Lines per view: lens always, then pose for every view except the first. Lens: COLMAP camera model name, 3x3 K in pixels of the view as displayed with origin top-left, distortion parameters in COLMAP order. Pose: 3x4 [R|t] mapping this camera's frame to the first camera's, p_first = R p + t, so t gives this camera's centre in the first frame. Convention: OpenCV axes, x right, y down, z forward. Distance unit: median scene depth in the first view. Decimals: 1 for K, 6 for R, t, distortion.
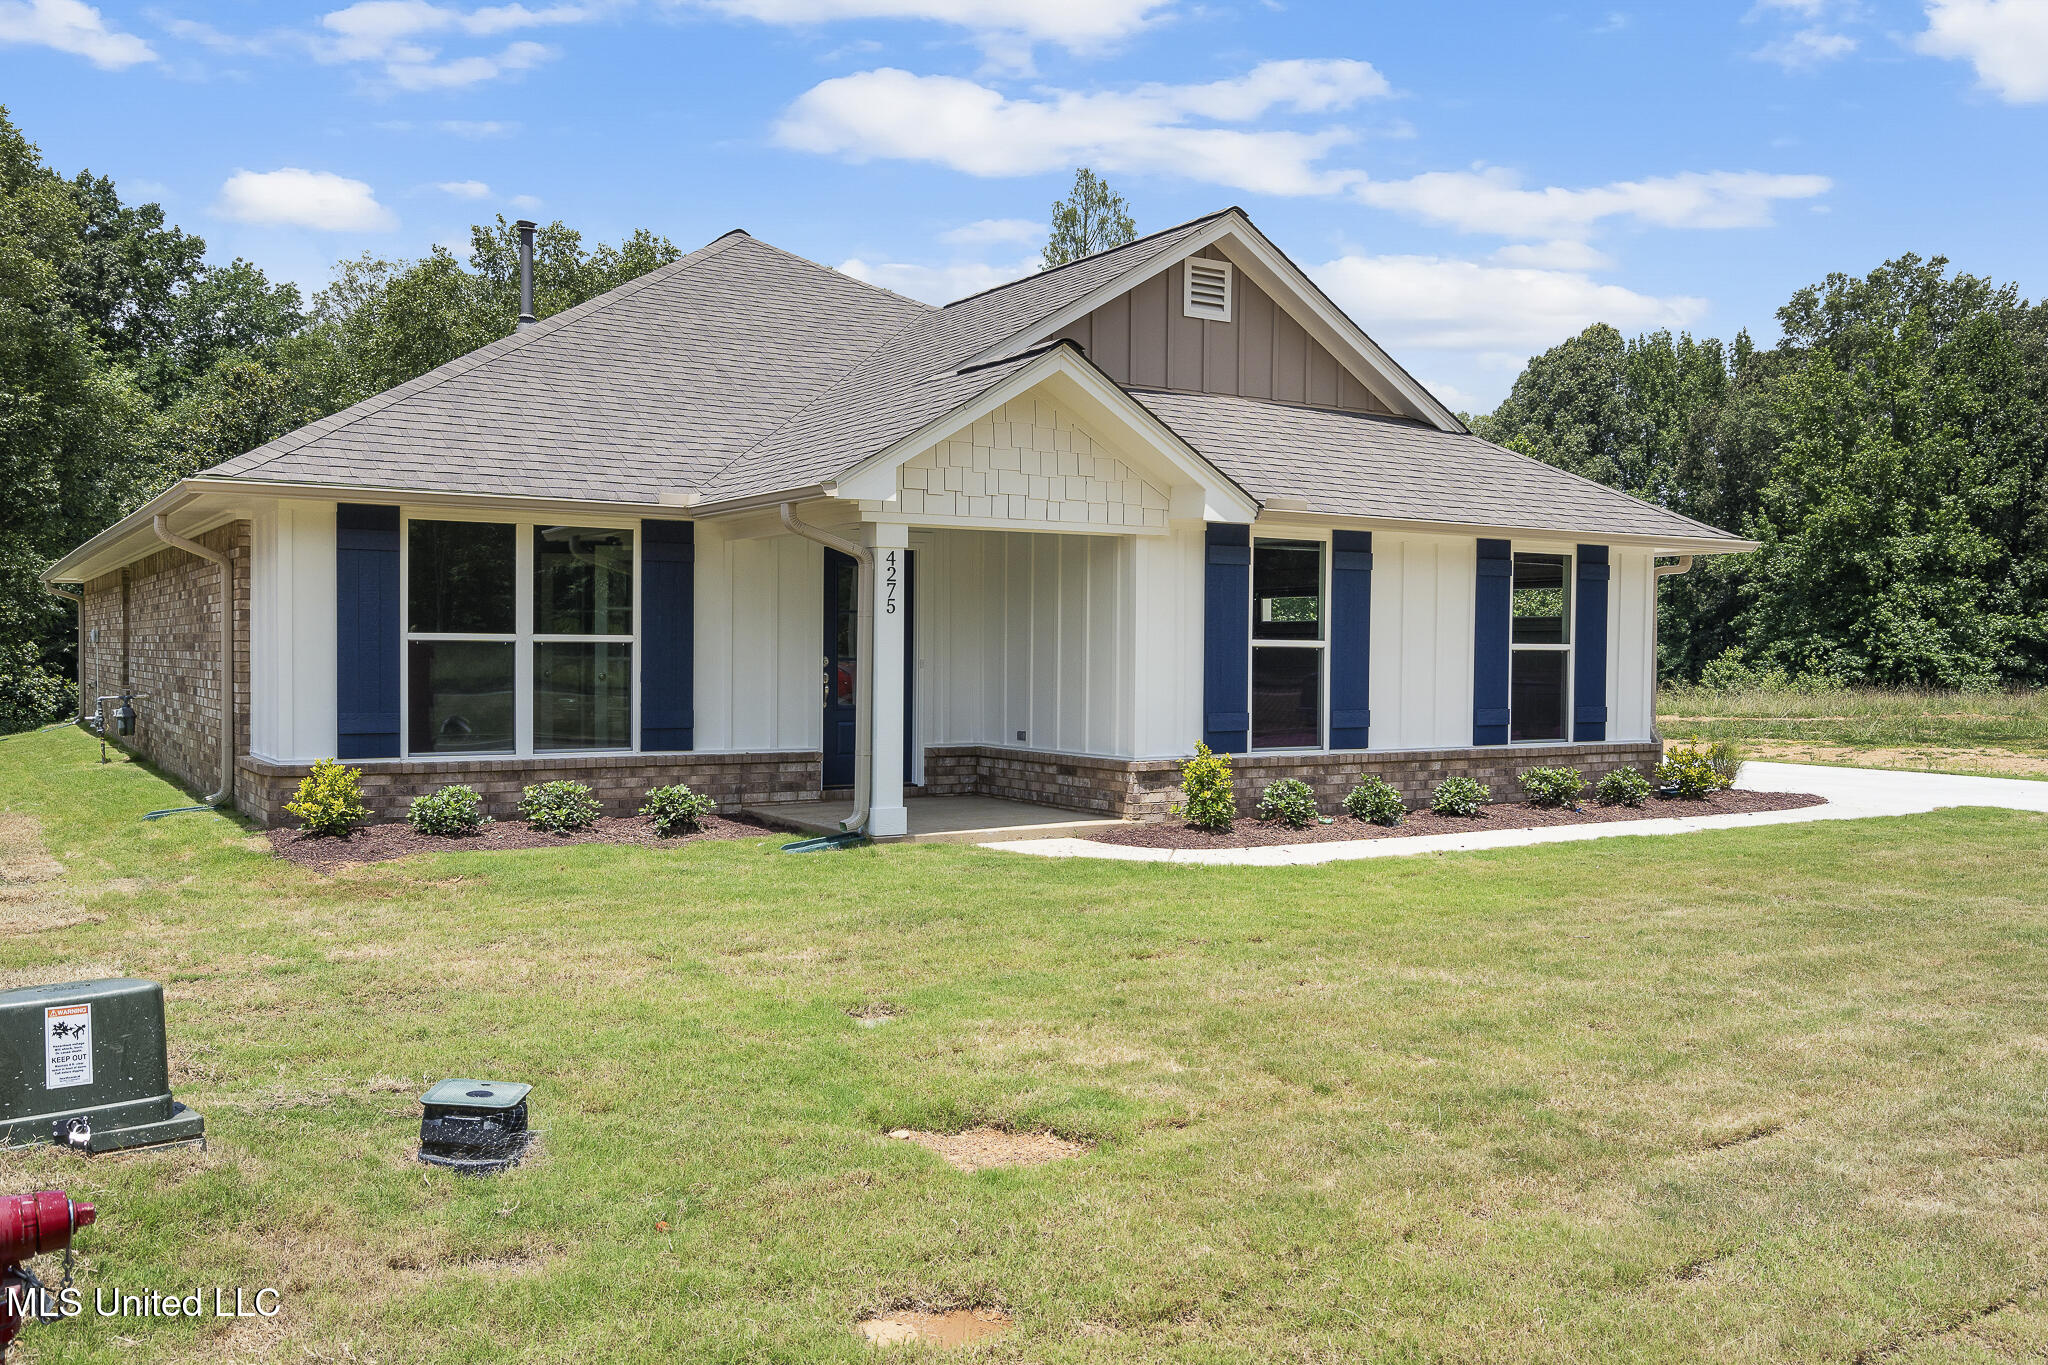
lens RADIAL K [[1680.2, 0, 1027.0], [0, 1680.2, 692.5], [0, 0, 1]] dist [0.006803, 0.001057]
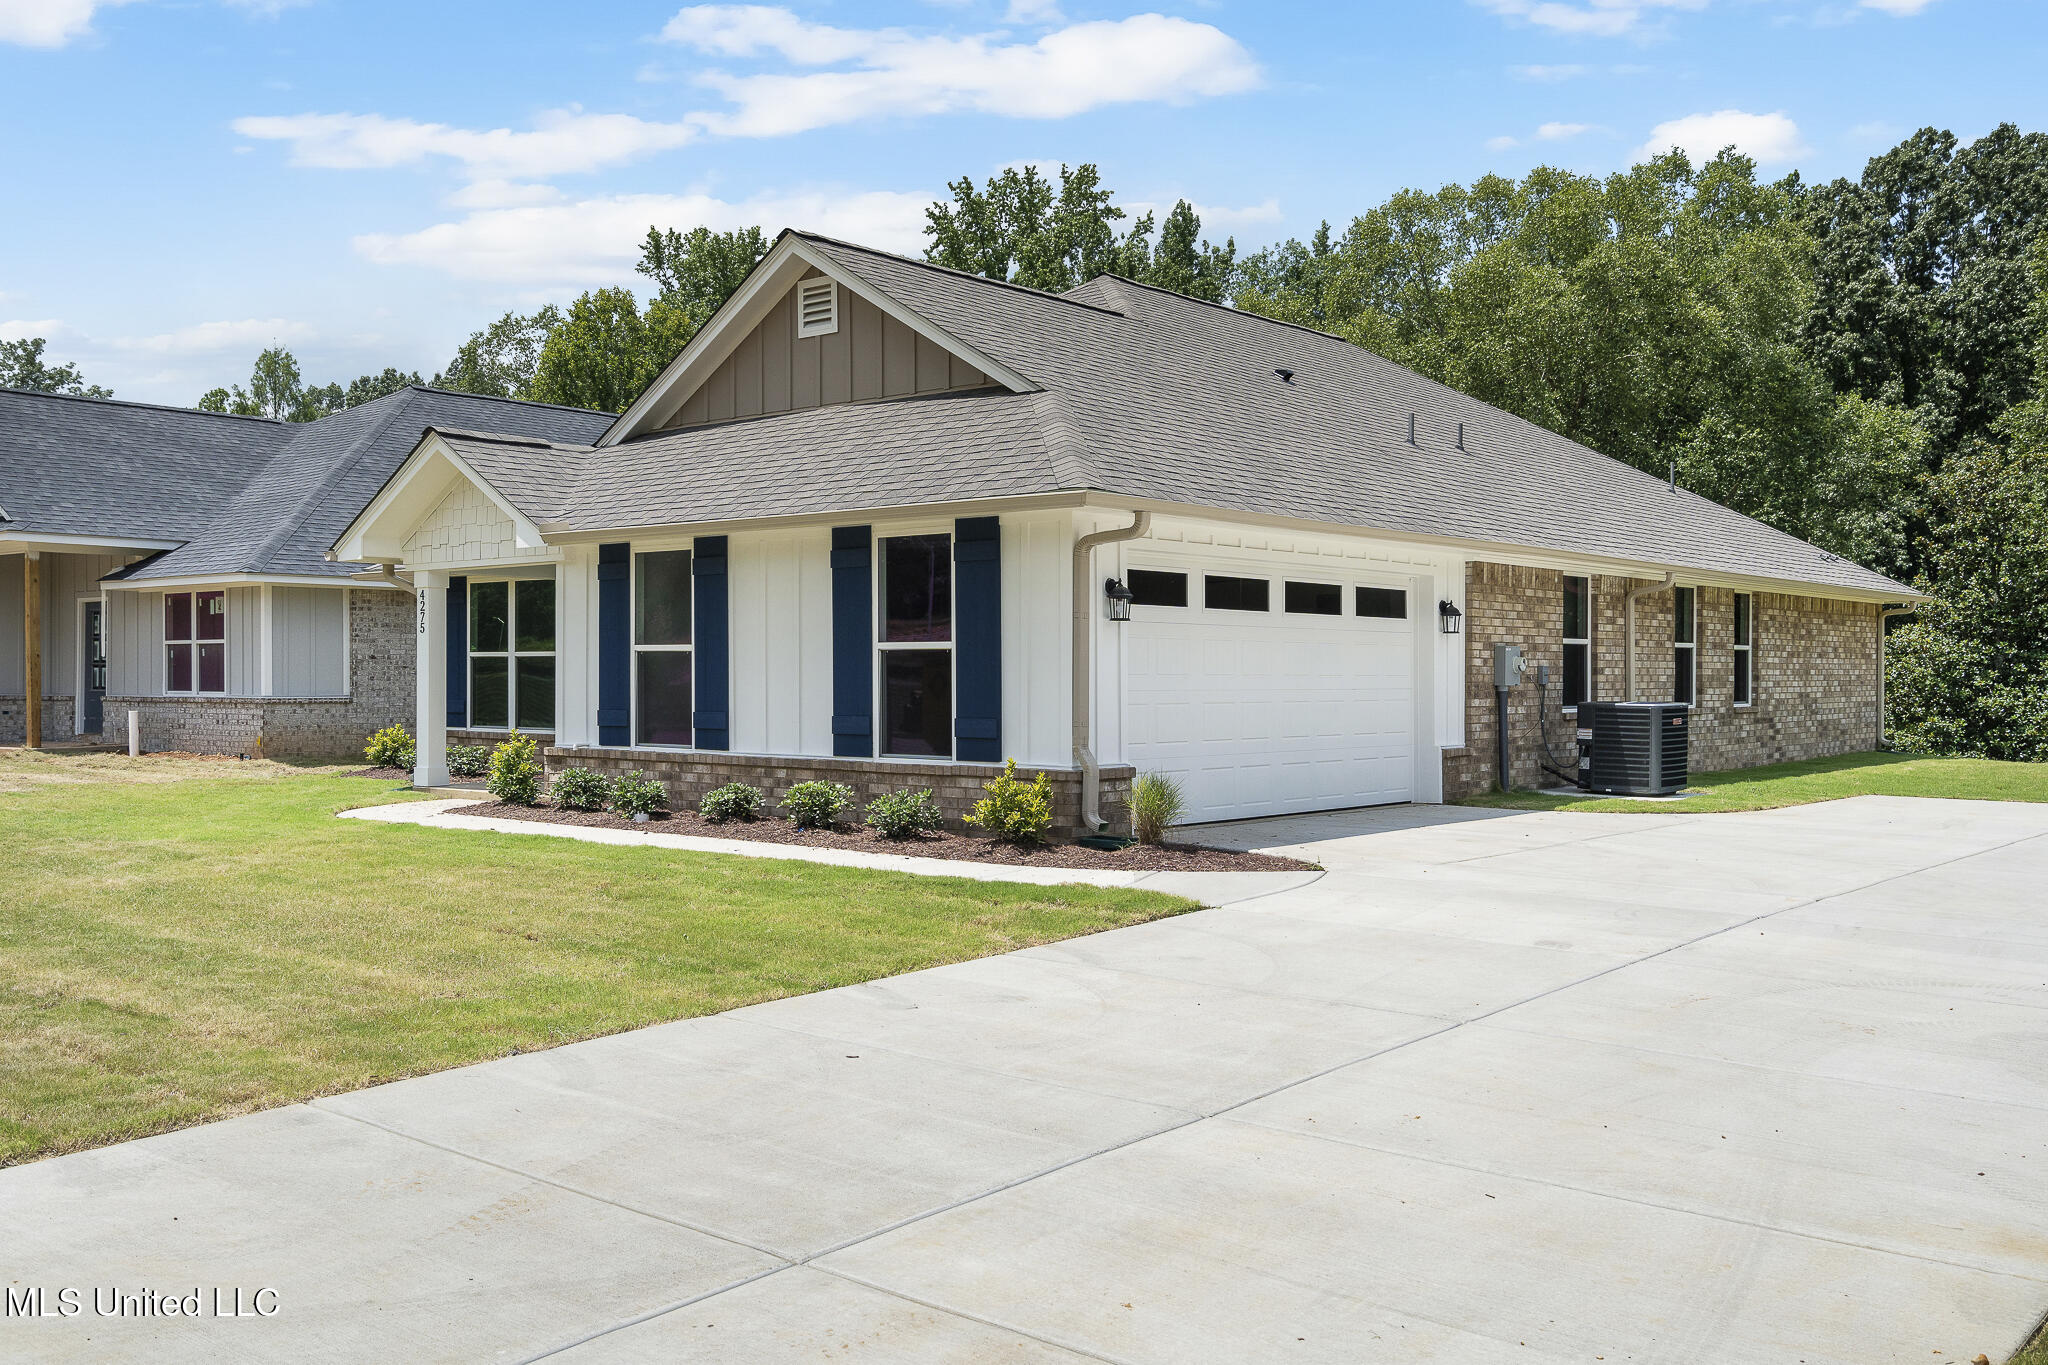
lens RADIAL K [[1850.7, 0, 1024.0], [0, 1850.7, 682.5], [0, 0, 1]] dist [0.000069, 0.000320]
pose [[0.298463, -0.001603, -0.954420, 1.289806], [-0.021428, 0.999735, -0.008380, -0.001858], [0.954181, 0.022952, 0.298349, 0.823252]]
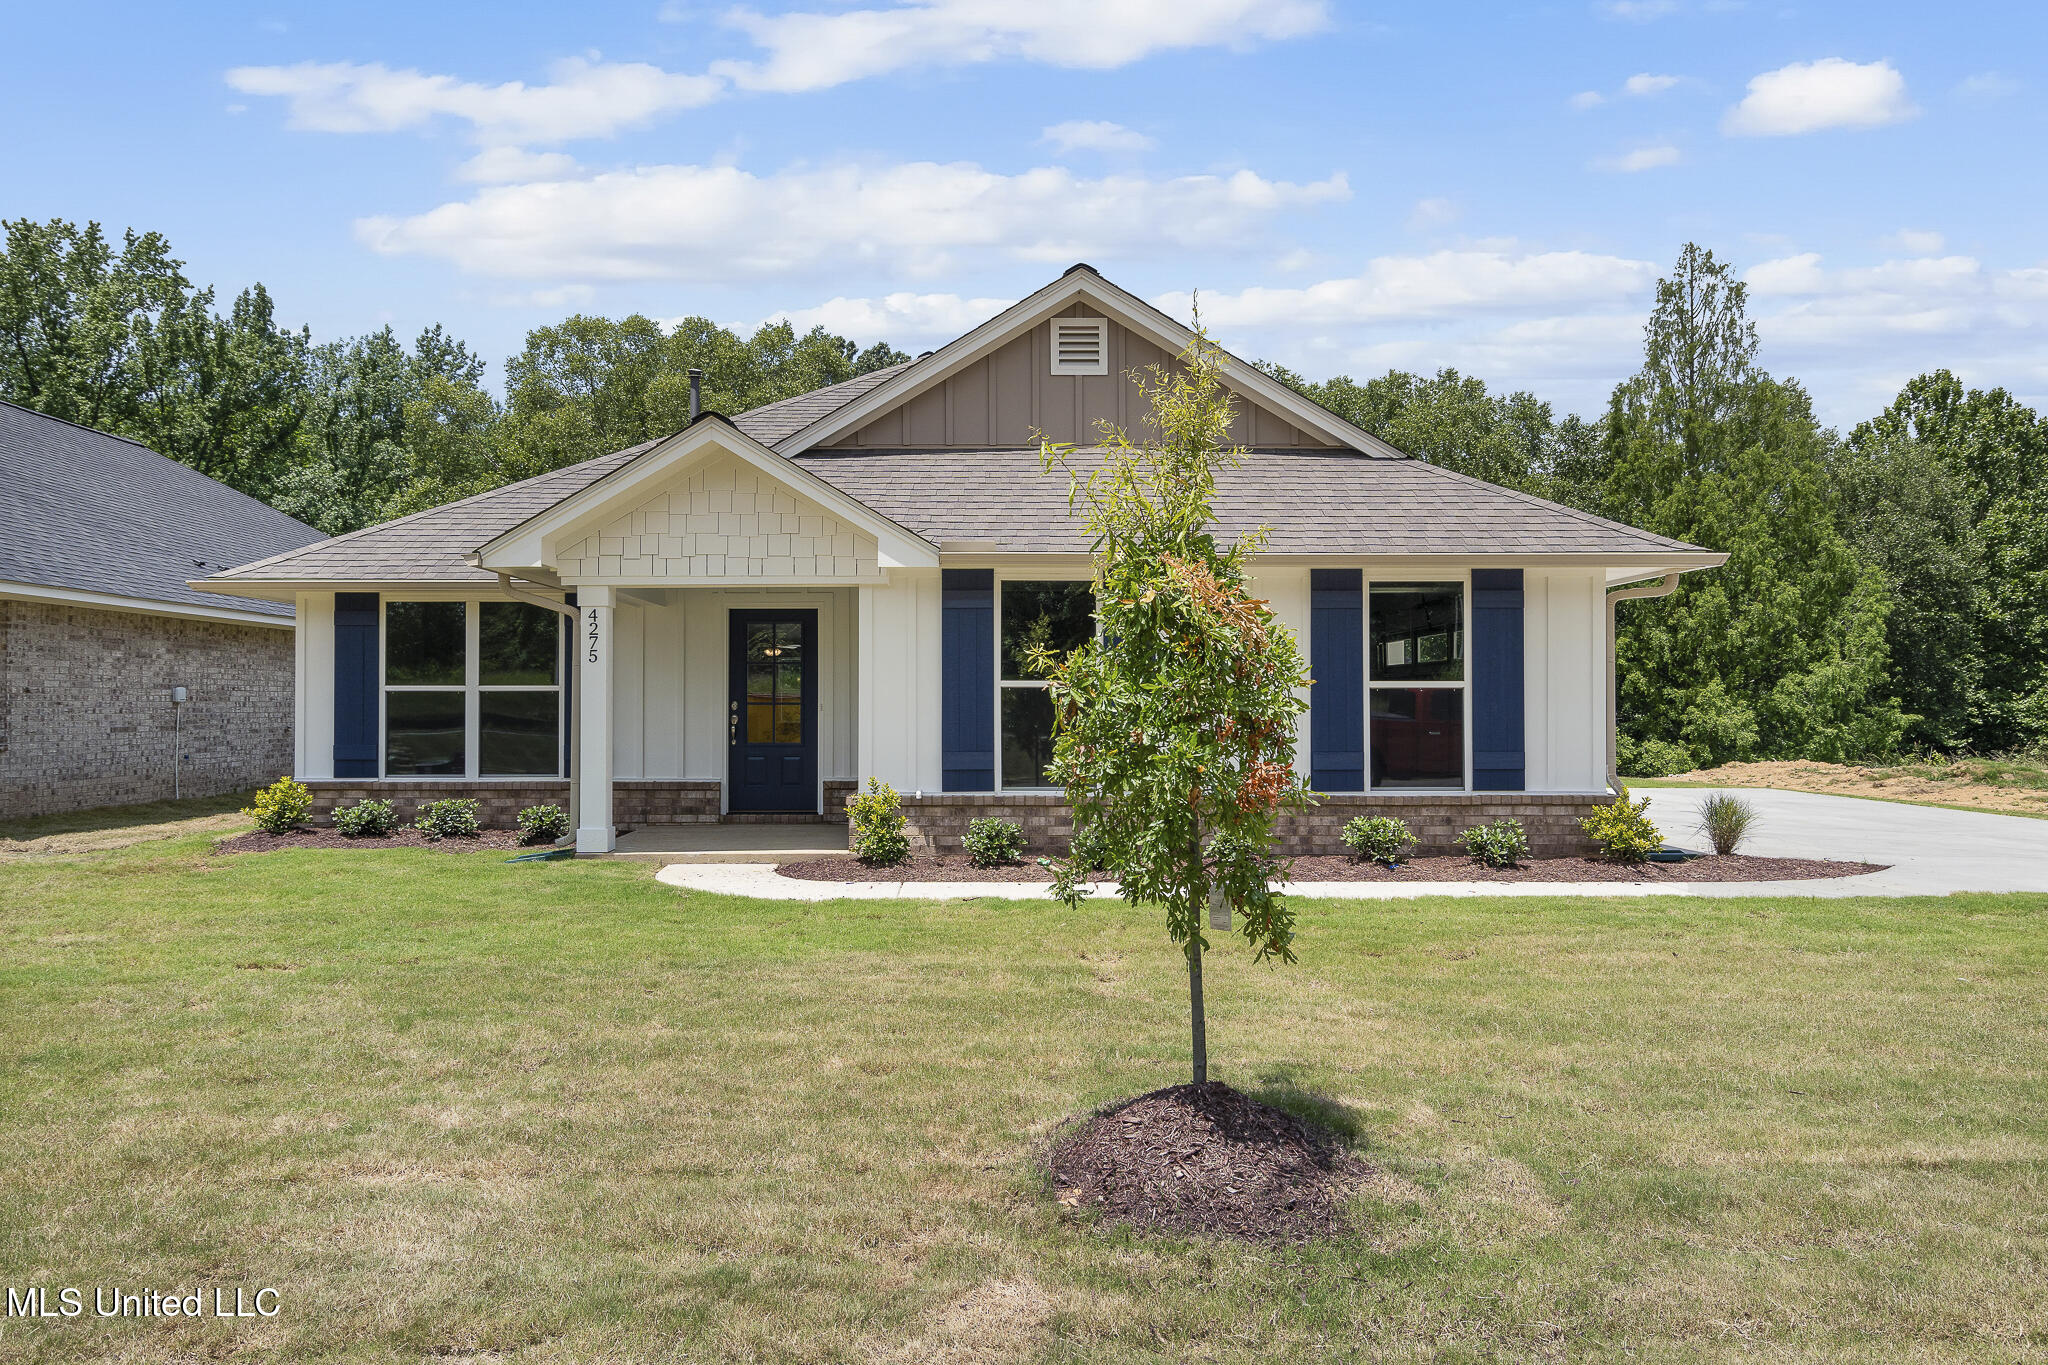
lens RADIAL K [[1365.1, 0, 1024.0], [0, 1365.1, 682.5], [0, 0, 1]] dist [0.000440, -0.004894]
pose [[0.852535, -0.016272, -0.522417, 0.541408], [-0.005227, 0.999200, -0.039652, 0.002310], [0.522644, 0.036535, 0.851768, 0.280960]]
